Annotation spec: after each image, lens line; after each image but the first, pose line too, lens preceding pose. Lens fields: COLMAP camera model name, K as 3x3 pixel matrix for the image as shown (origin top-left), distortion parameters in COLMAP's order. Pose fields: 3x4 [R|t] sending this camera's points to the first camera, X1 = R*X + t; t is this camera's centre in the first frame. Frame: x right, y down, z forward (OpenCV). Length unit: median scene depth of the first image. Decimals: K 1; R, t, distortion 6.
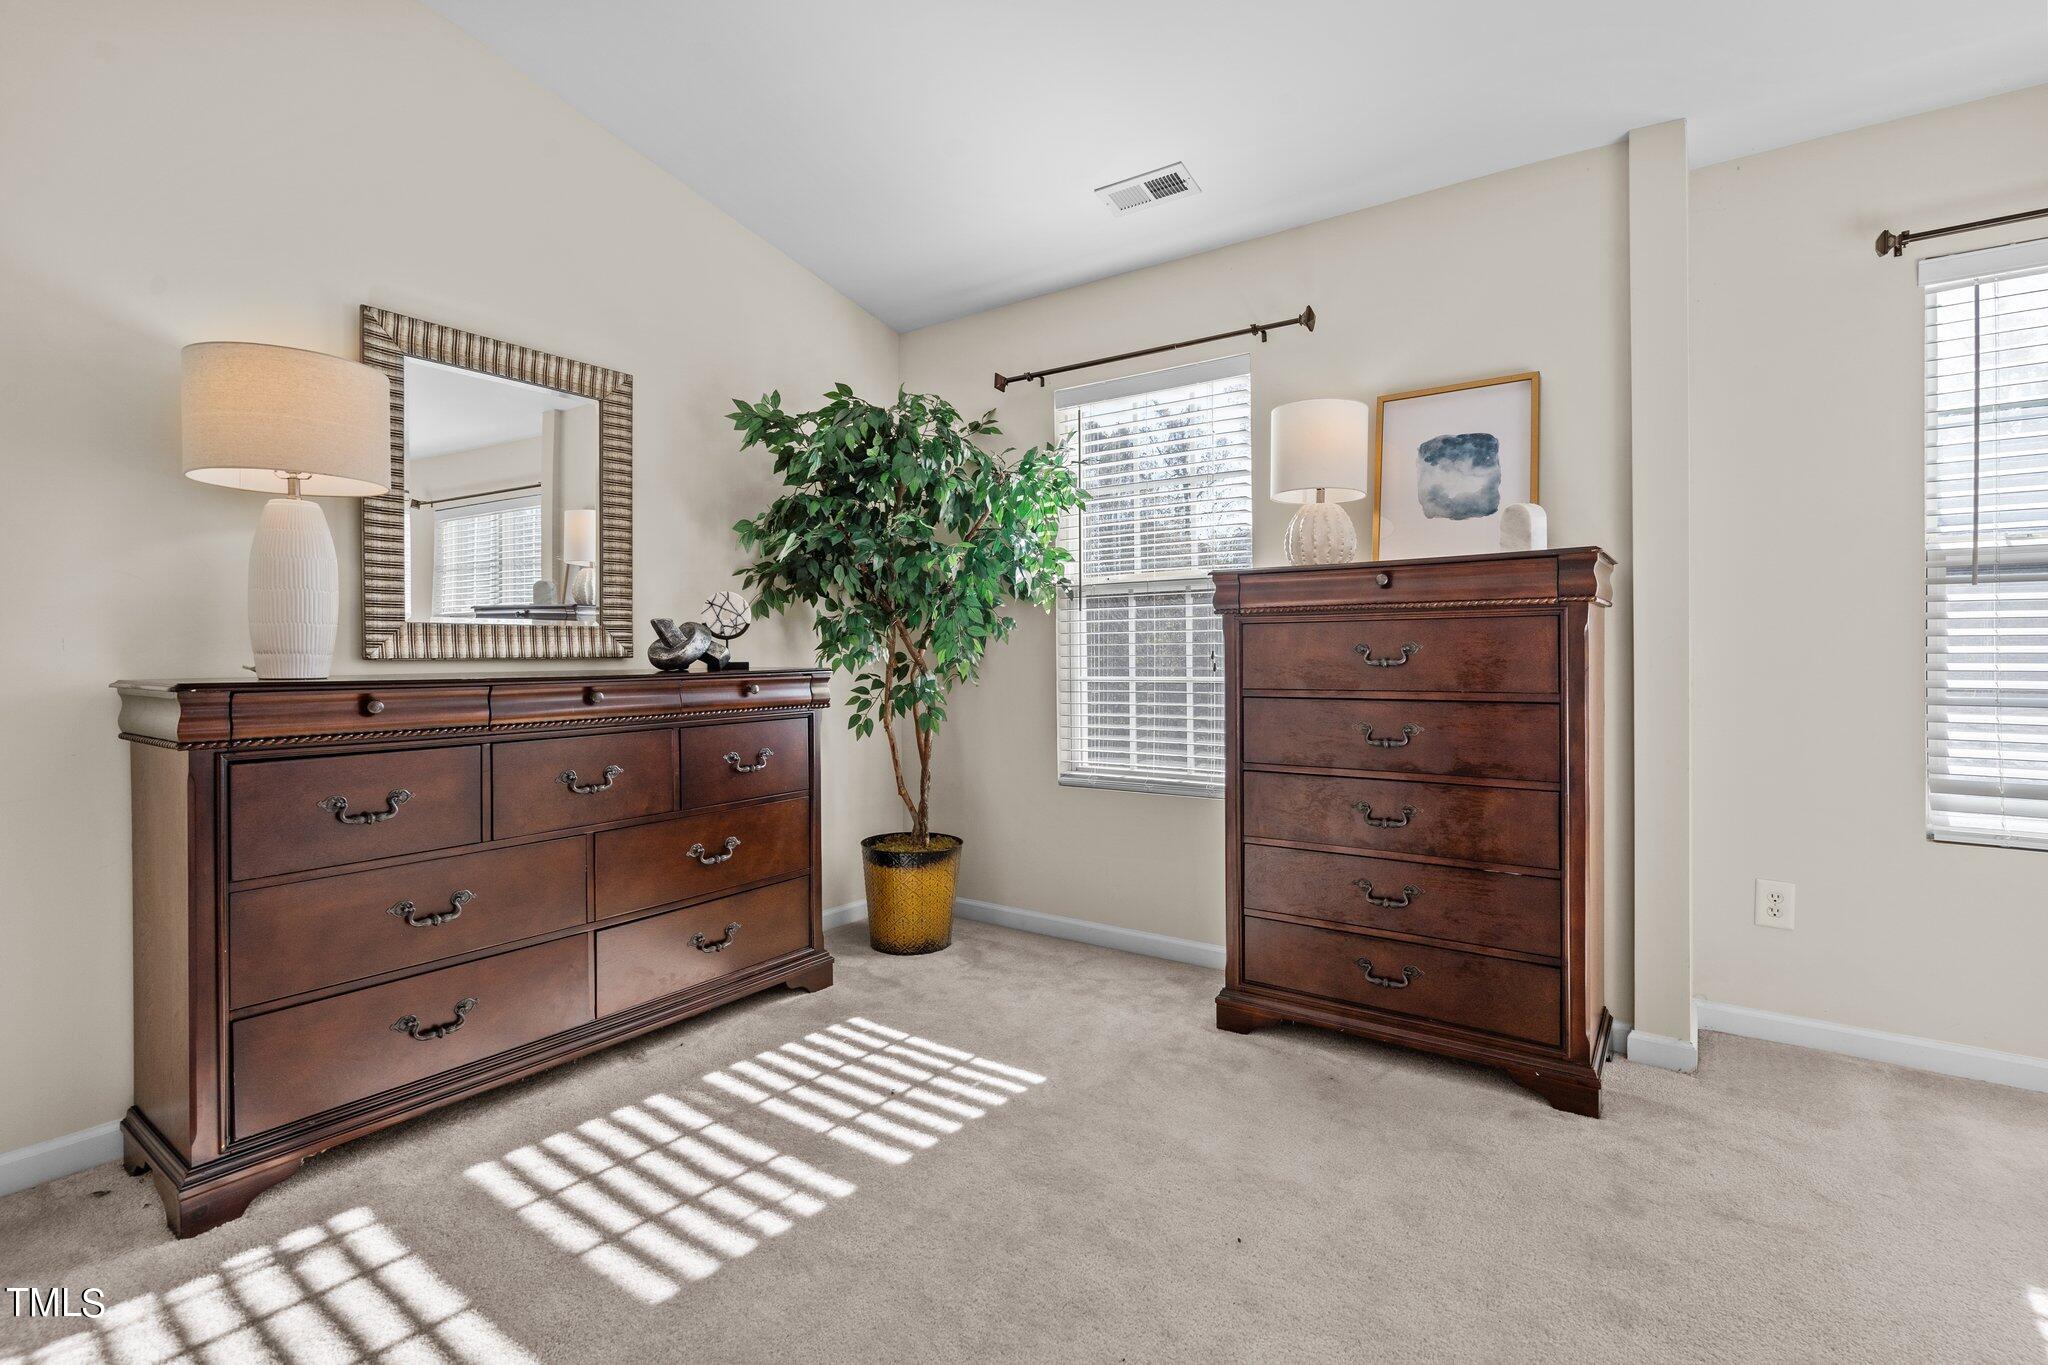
lens RADIAL K [[931.5, 0, 1027.8], [0, 931.5, 671.8], [0, 0, 1]] dist [-0.004371, 0.000480]
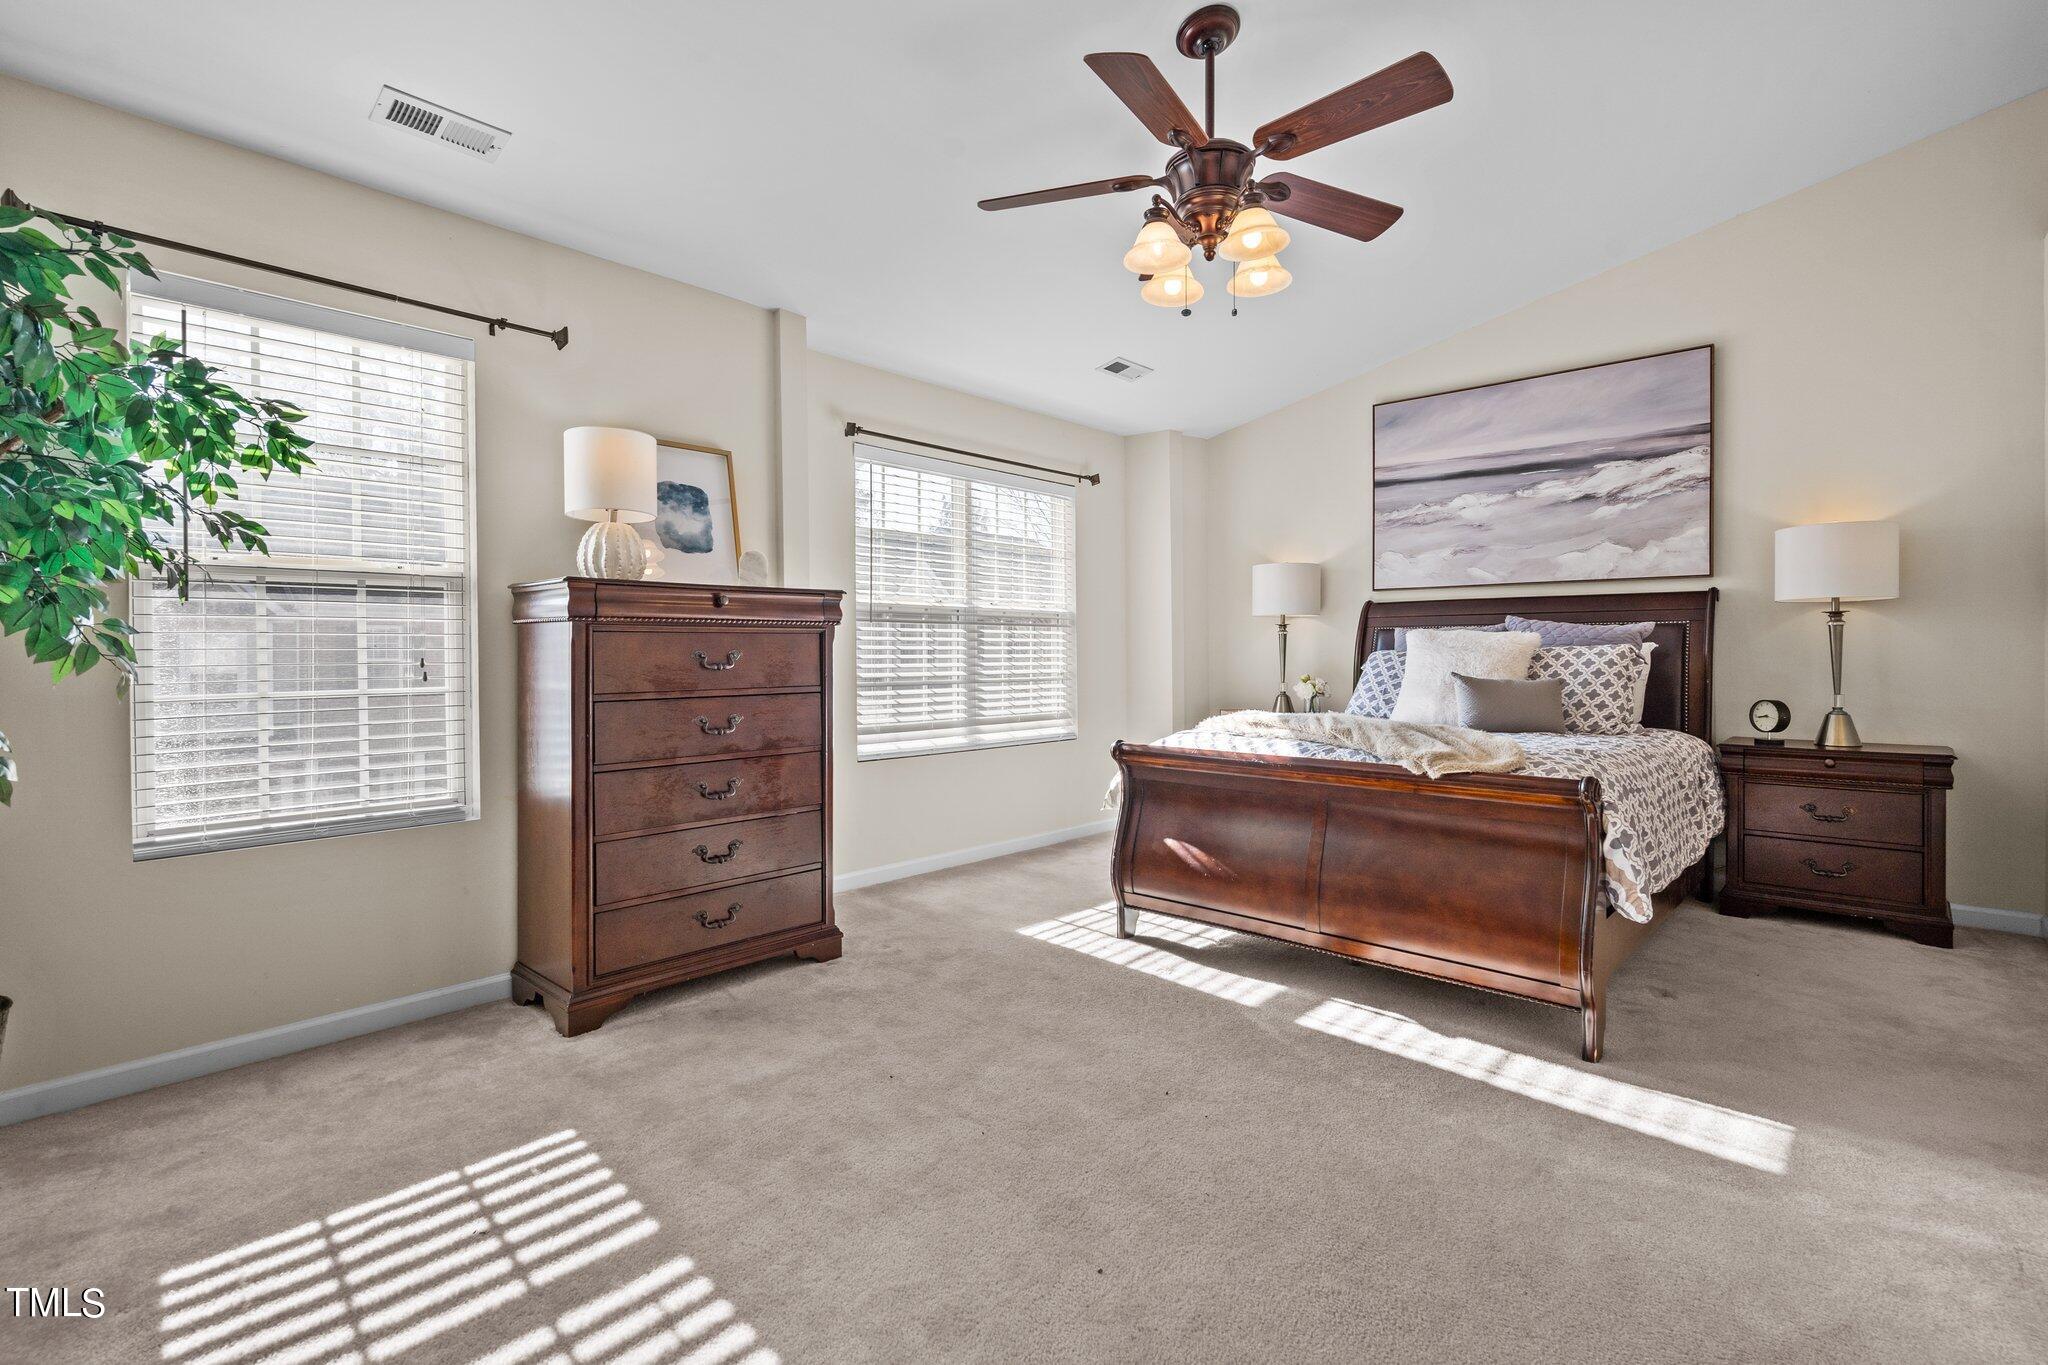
lens RADIAL K [[931.5, 0, 1027.8], [0, 931.5, 671.8], [0, 0, 1]] dist [-0.004371, 0.000480]
pose [[0.133167, -0.016659, 0.990954, -0.759769], [0.022421, 0.999653, 0.013792, -0.010573], [-0.990840, 0.020381, 0.133494, 0.401523]]
